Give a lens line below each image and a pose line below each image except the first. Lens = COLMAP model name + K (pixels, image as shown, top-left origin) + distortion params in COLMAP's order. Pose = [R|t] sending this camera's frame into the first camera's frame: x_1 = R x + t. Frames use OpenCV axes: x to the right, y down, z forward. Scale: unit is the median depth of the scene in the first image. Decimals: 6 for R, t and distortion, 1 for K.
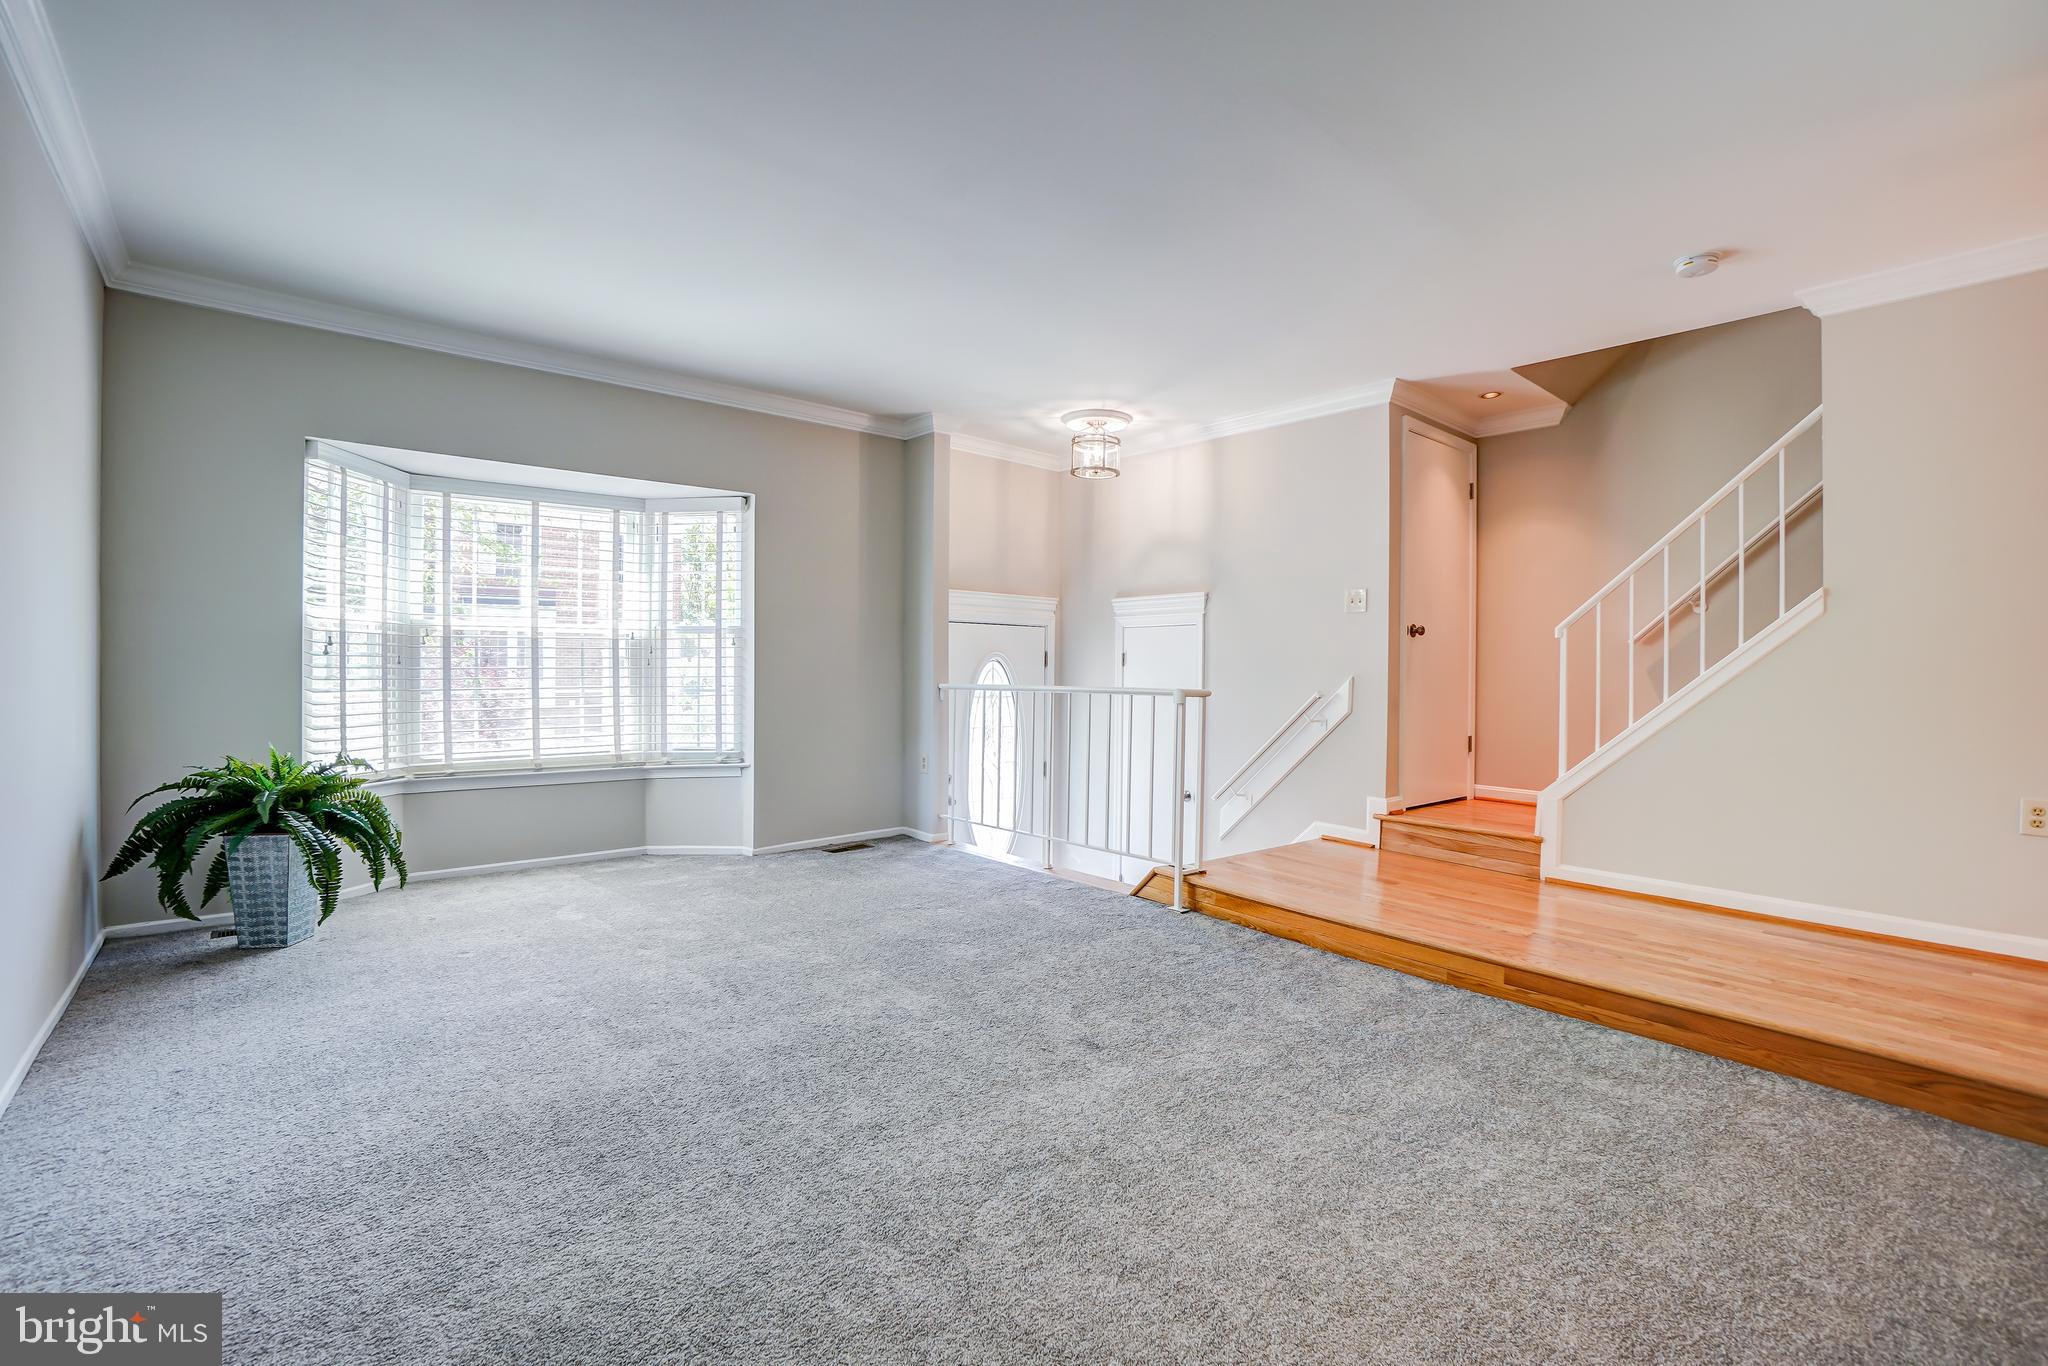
lens RADIAL K [[906.6, 0, 1044.7], [0, 906.6, 681.2], [0, 0, 1]] dist [-0.043145, 0.018123]
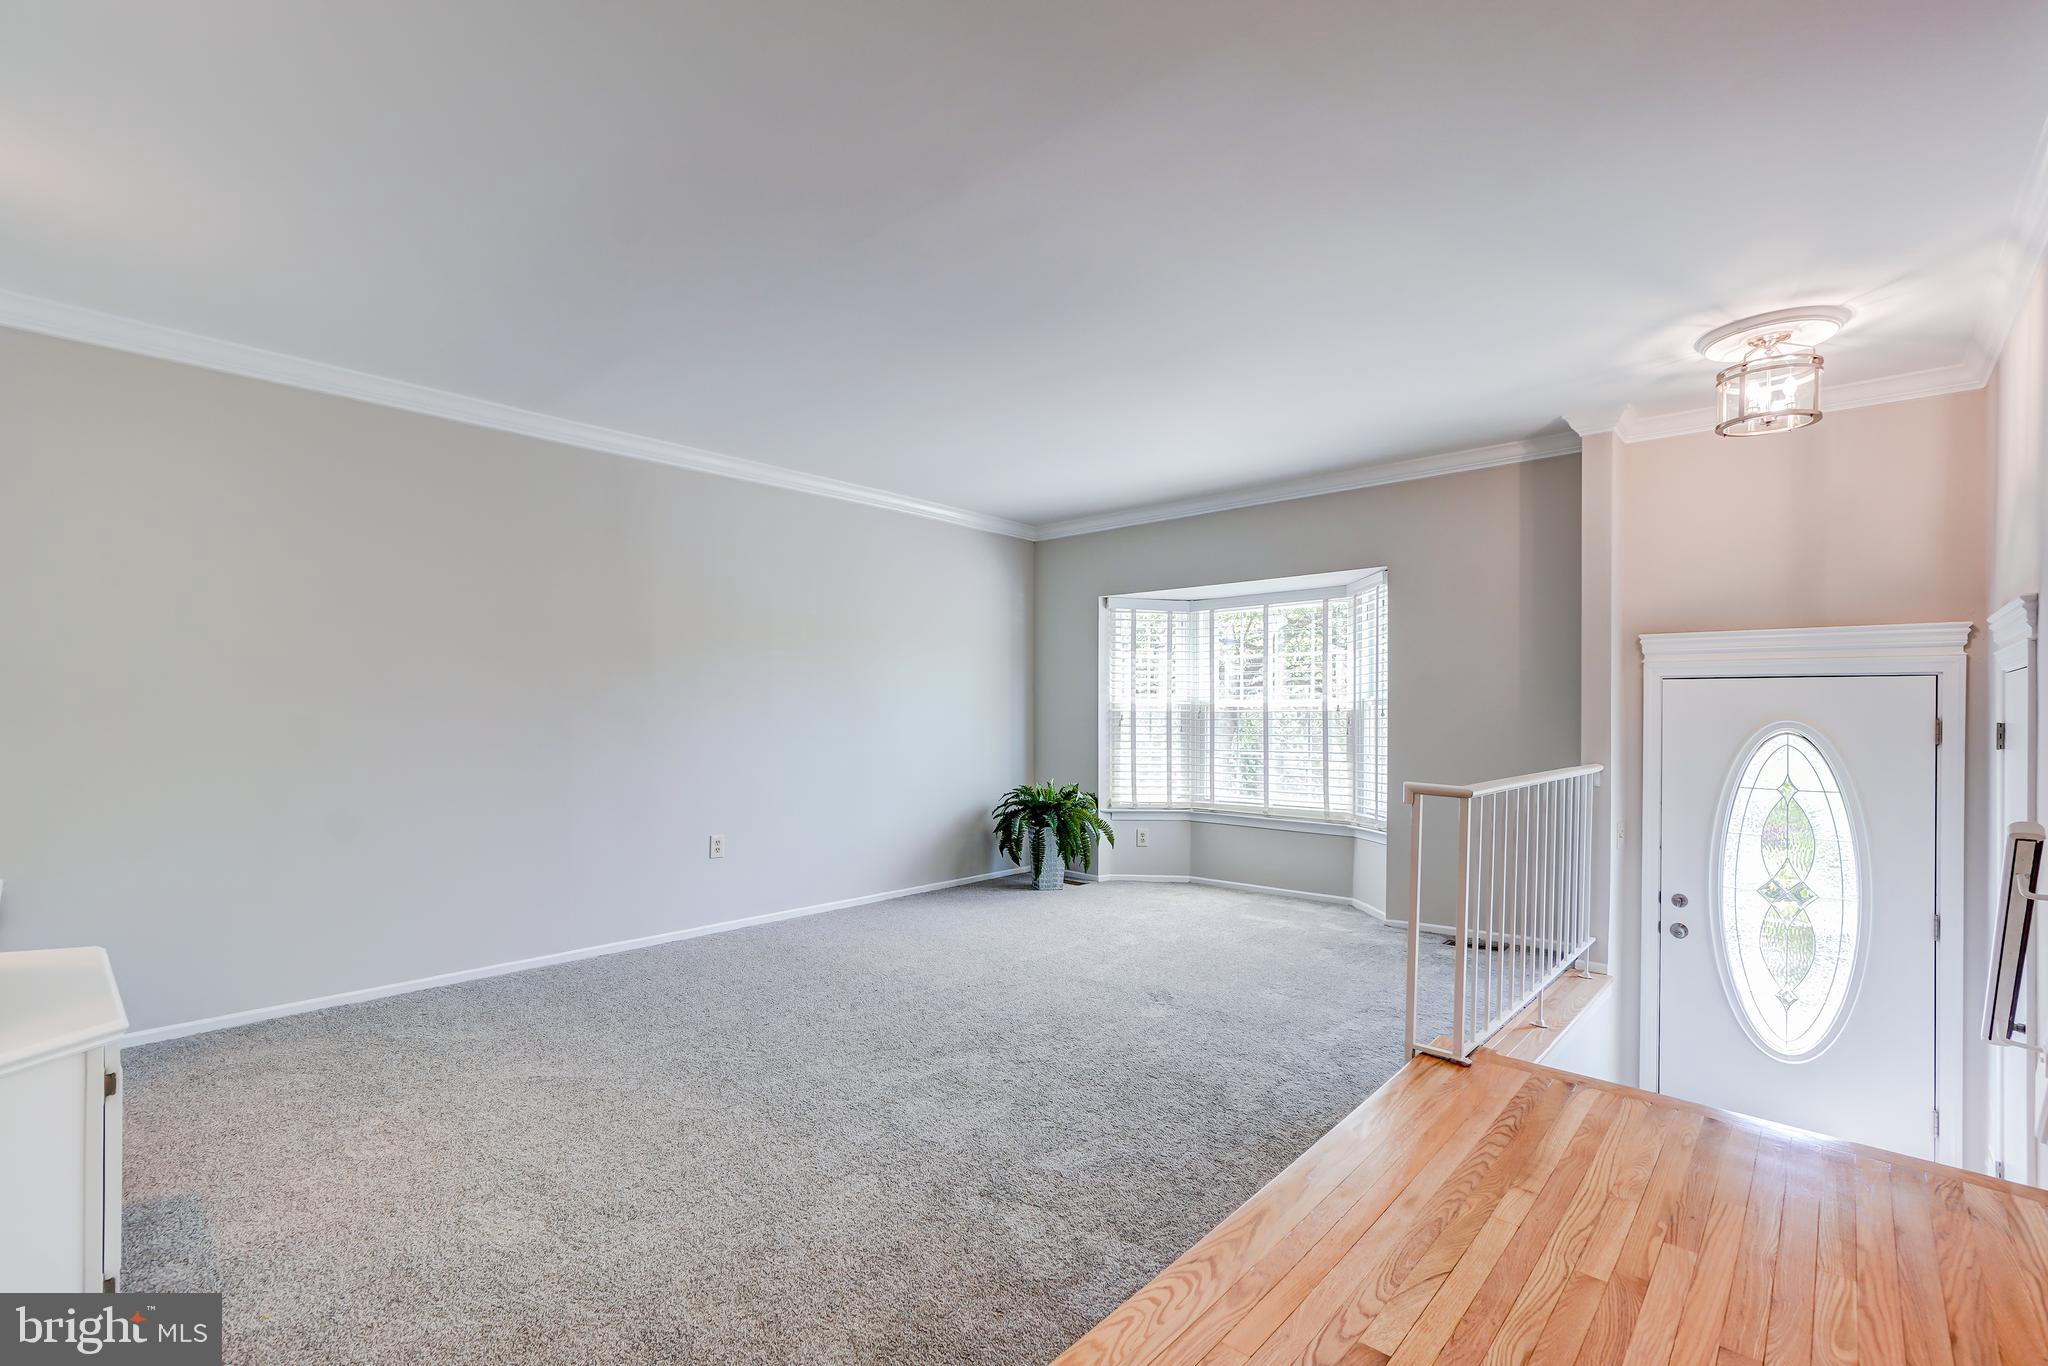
lens RADIAL K [[897.3, 0, 1011.4], [0, 897.3, 686.6], [0, 0, 1]] dist [-0.042561, 0.017662]
pose [[0.094284, -0.036925, -0.994860, 0.653962], [-0.019417, 0.999054, -0.038921, -0.027239], [0.995356, 0.022987, 0.093478, 0.511954]]
